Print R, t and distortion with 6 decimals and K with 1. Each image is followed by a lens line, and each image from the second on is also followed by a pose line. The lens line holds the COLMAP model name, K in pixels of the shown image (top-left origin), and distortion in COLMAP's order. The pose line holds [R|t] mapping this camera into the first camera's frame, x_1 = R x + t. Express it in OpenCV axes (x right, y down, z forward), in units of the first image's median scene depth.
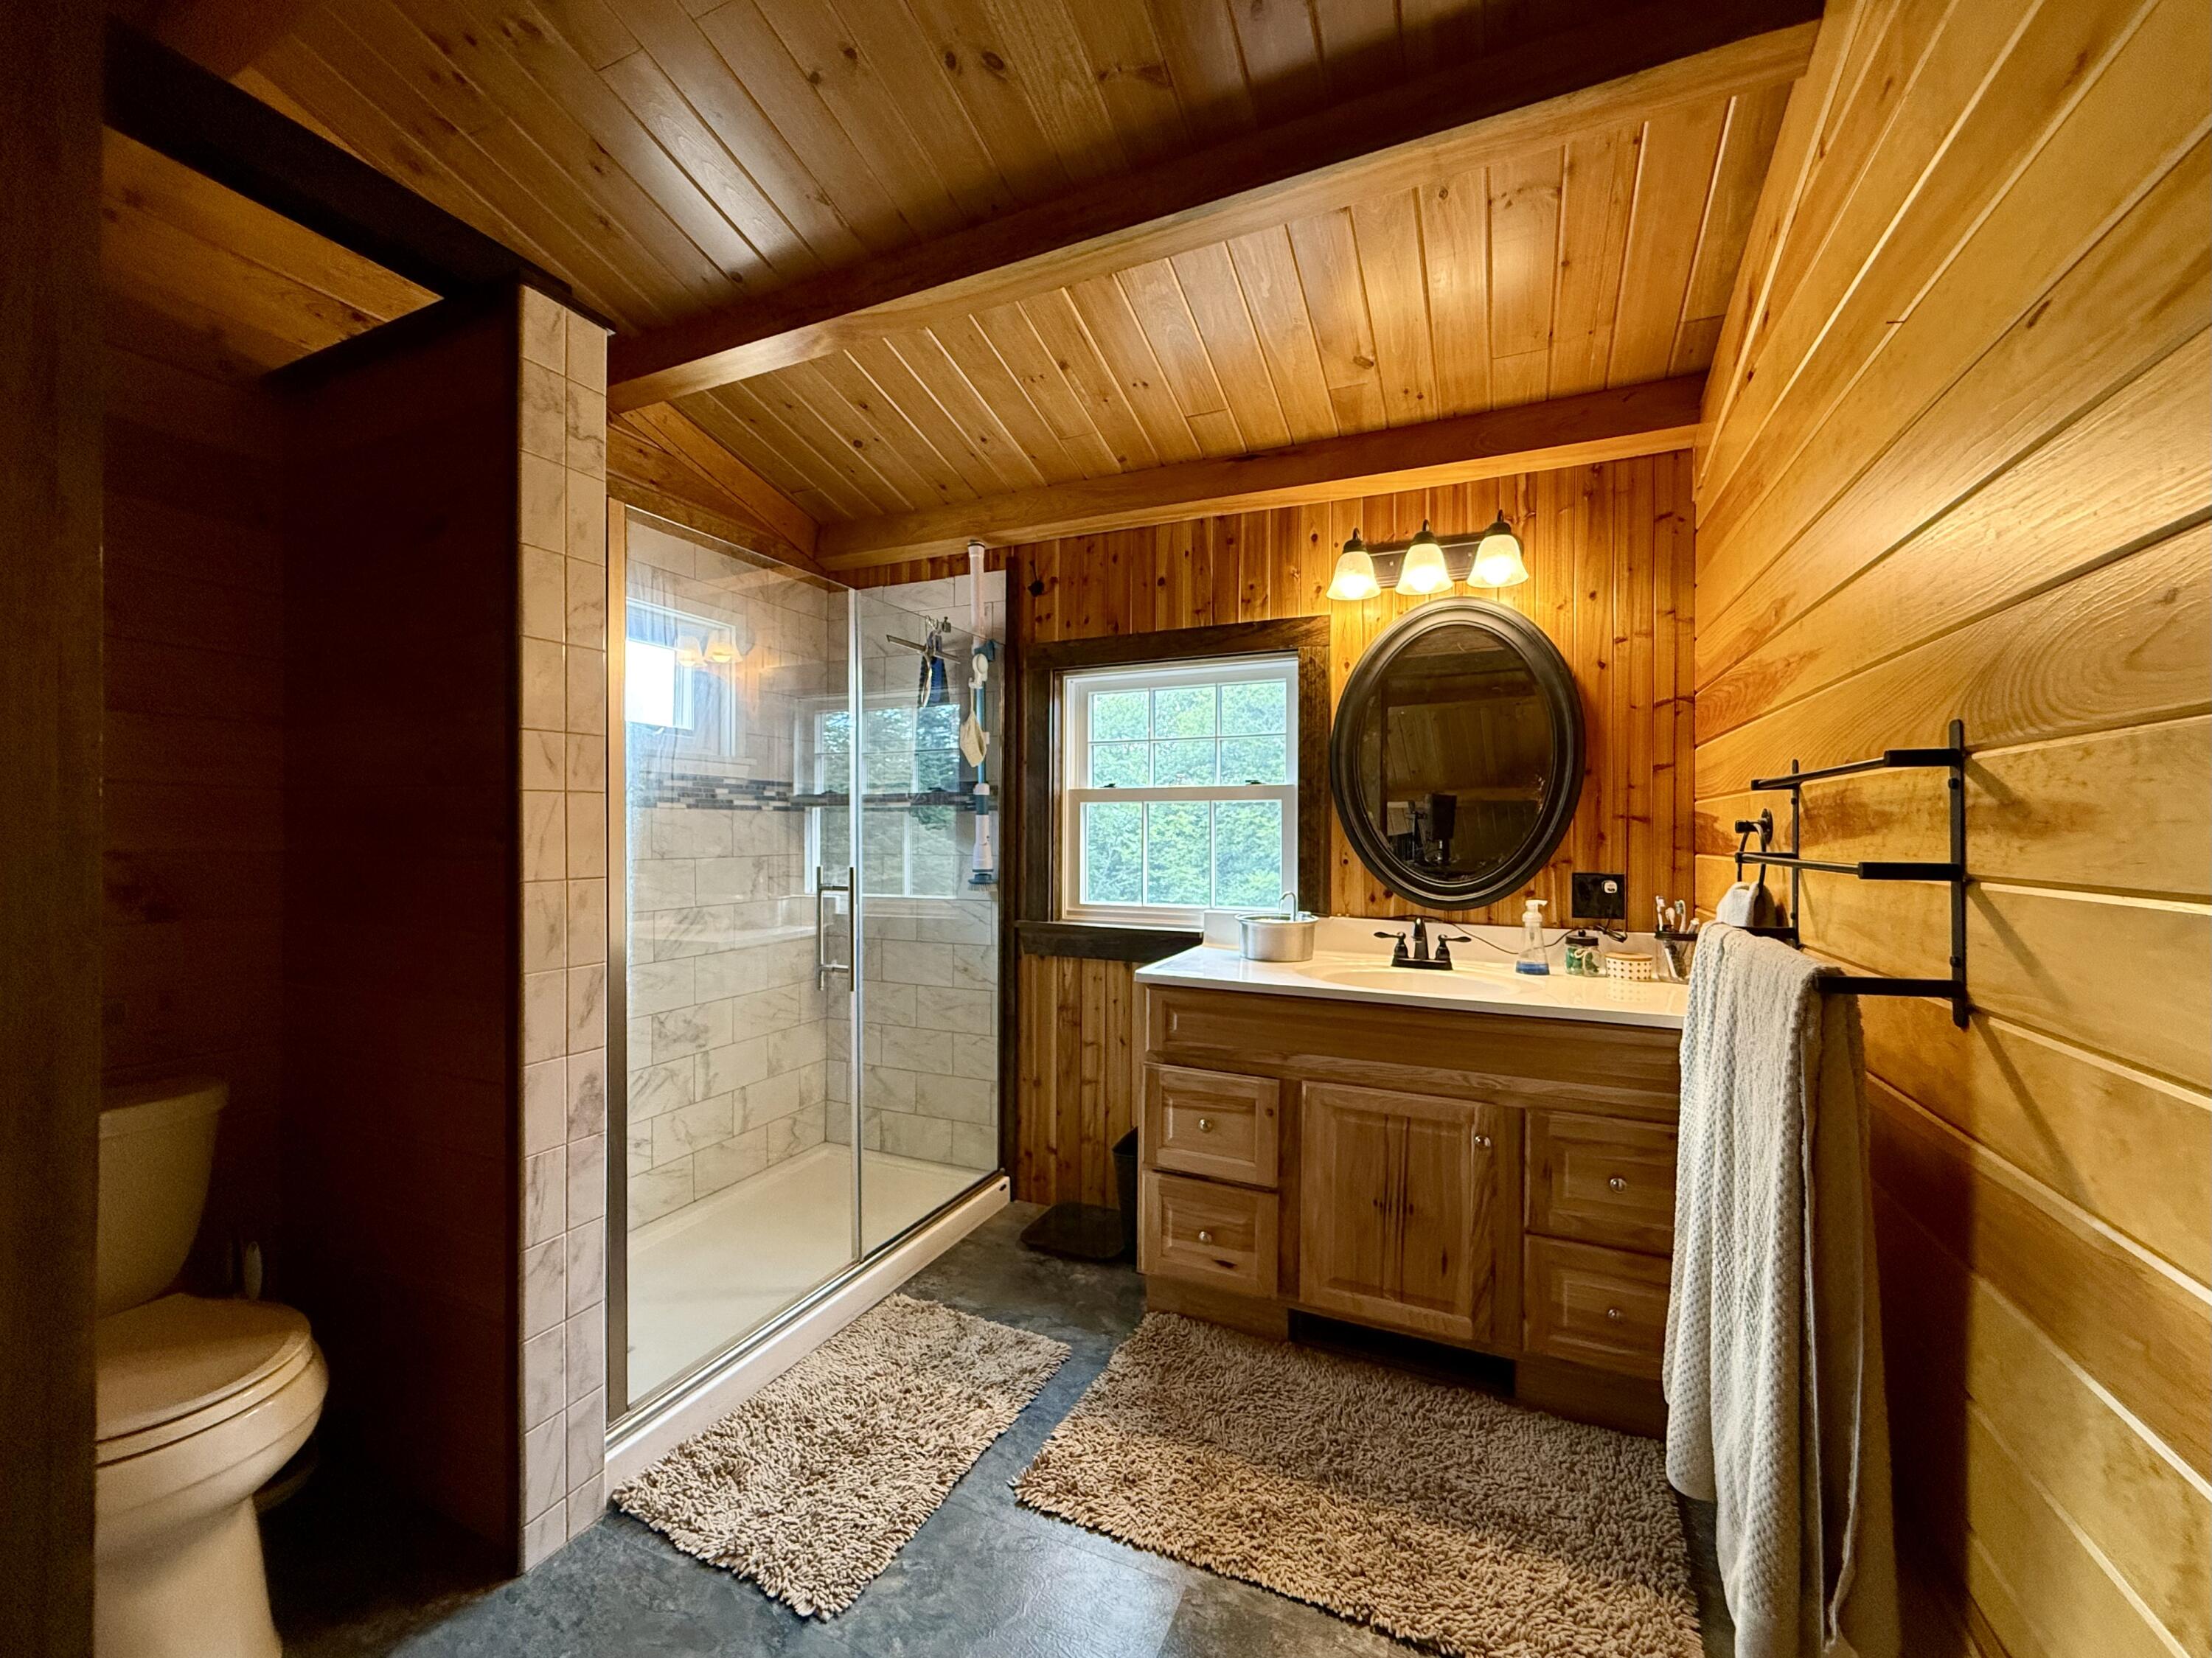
lens RADIAL K [[882.1, 0, 1098.1], [0, 882.1, 832.4], [0, 0, 1]] dist [-0.000901, -0.000048]
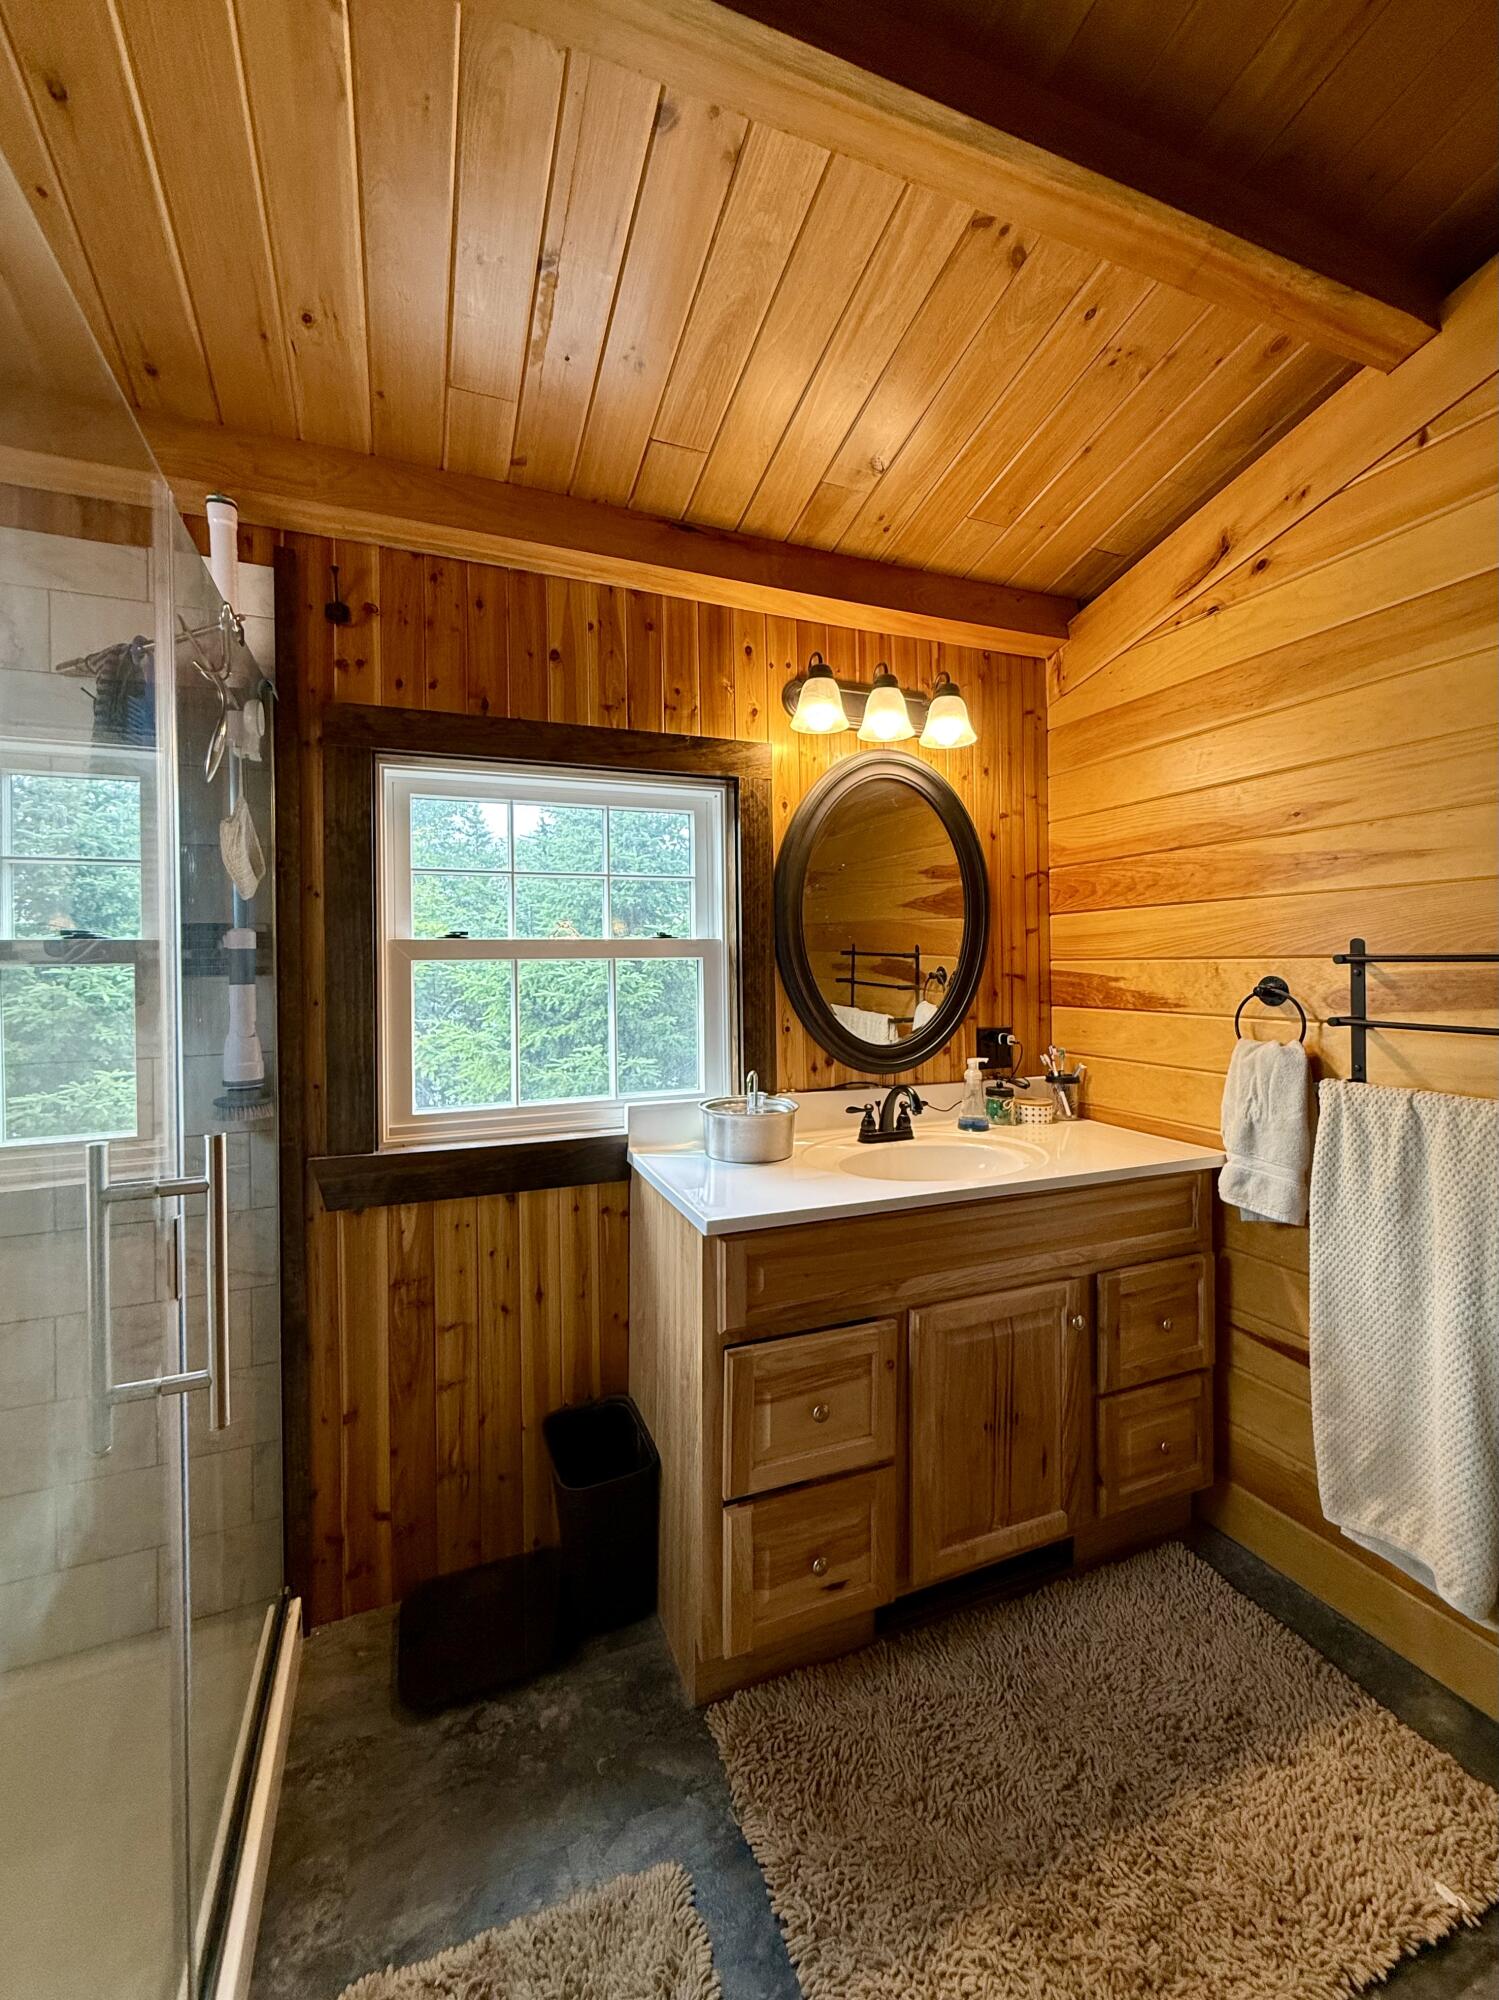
lens RADIAL K [[816.8, 0, 743.5], [0, 816.8, 959.3], [0, 0, 1]] dist [0.001524, 0.000215]
pose [[0.691017, -0.006806, 0.722806, -0.325919], [0.012916, 0.999912, -0.002934, -0.033599], [-0.722723, 0.011363, 0.691044, 0.456513]]
